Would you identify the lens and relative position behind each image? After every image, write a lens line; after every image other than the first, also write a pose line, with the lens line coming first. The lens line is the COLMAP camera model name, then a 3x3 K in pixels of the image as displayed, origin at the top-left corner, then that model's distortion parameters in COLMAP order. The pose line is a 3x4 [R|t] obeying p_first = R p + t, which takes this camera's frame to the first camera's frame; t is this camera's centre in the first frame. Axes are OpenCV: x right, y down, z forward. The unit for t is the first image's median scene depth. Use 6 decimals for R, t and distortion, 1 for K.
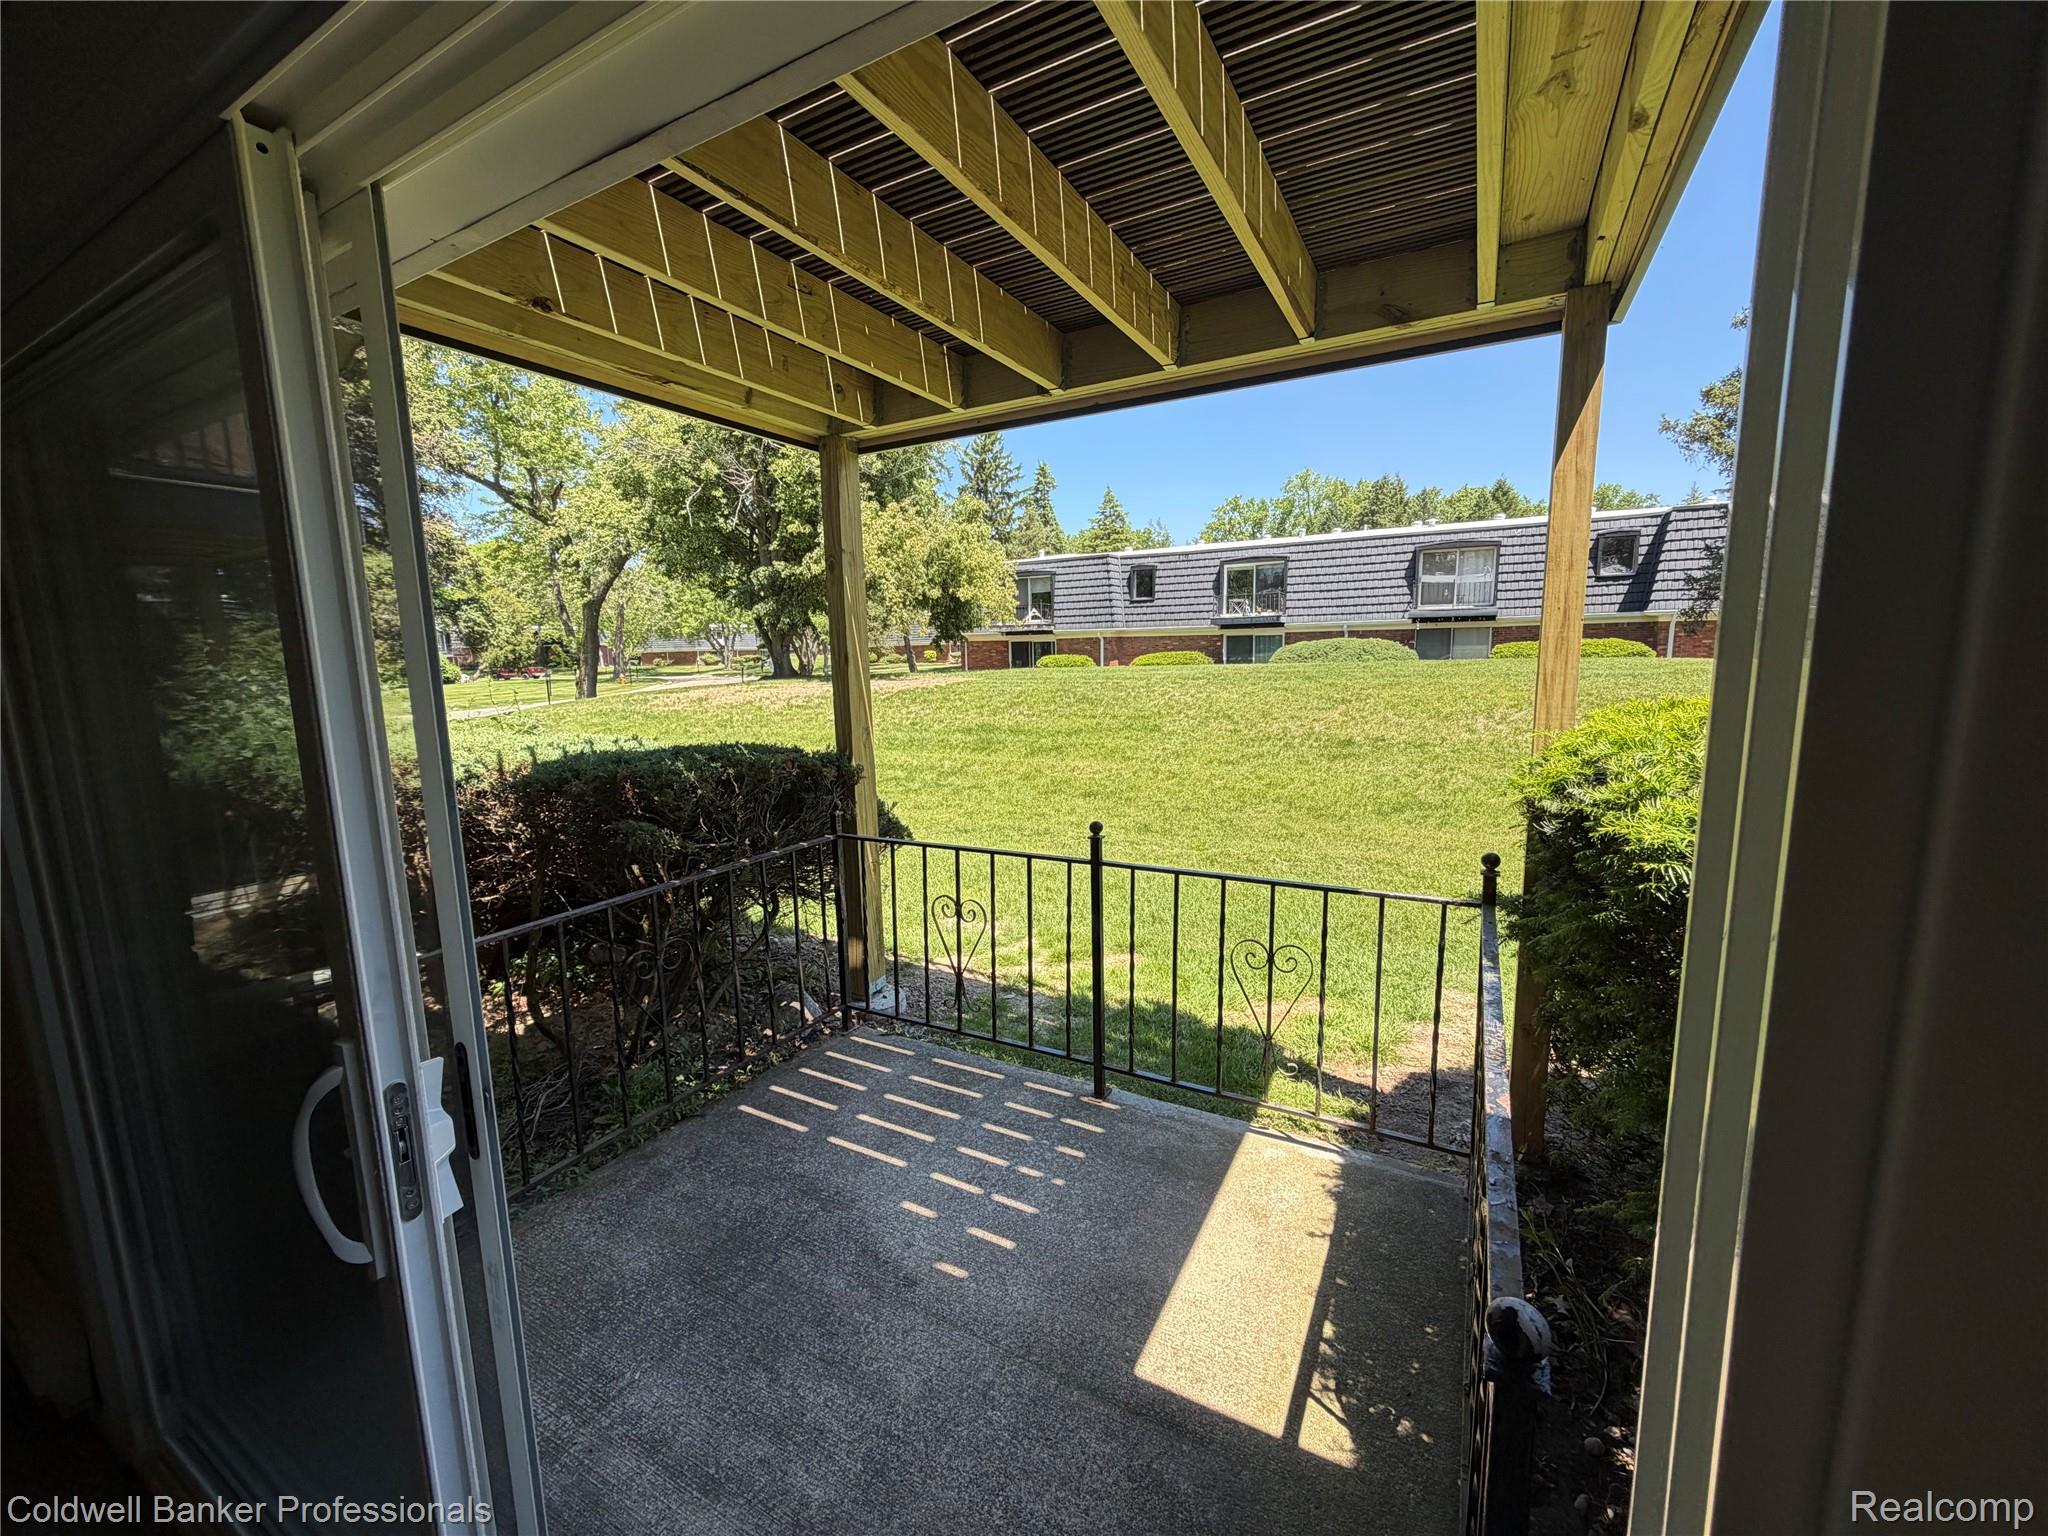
lens RADIAL K [[810.5, 0, 1024.0], [0, 810.5, 768.0], [0, 0, 1]] dist [-0.000177, -0.000008]
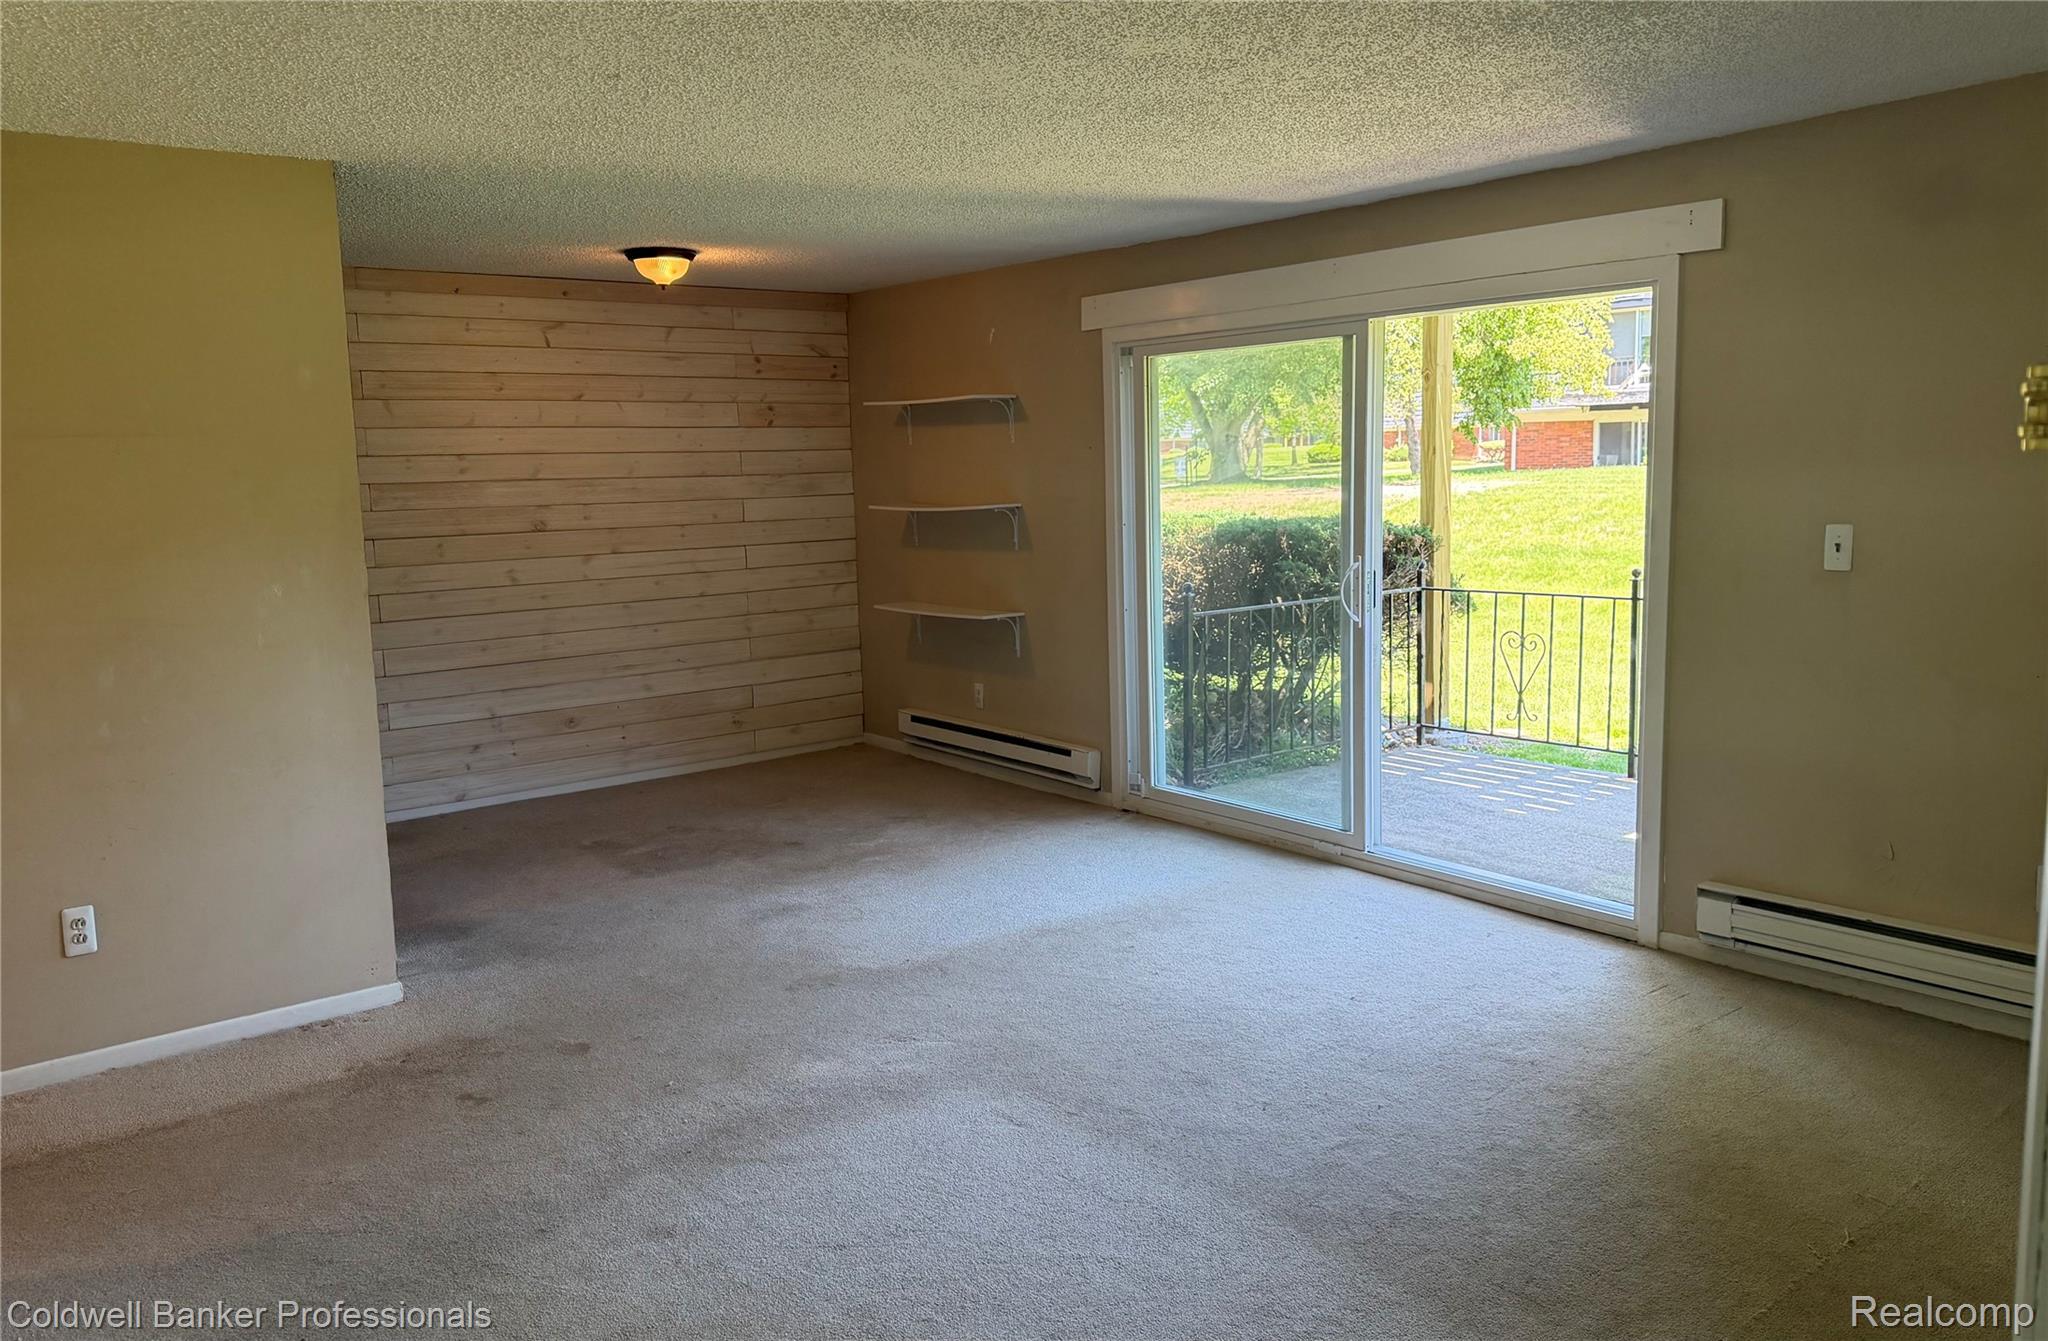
lens RADIAL K [[1507.1, 0, 1024.0], [0, 1507.1, 670.5], [0, 0, 1]] dist [0.079455, 0.002084]
pose [[0.930661, 0.045899, -0.362991, 0.014812], [-0.043470, 0.998944, 0.014860, 0.053541], [0.363290, 0.001950, 0.931674, -0.377237]]
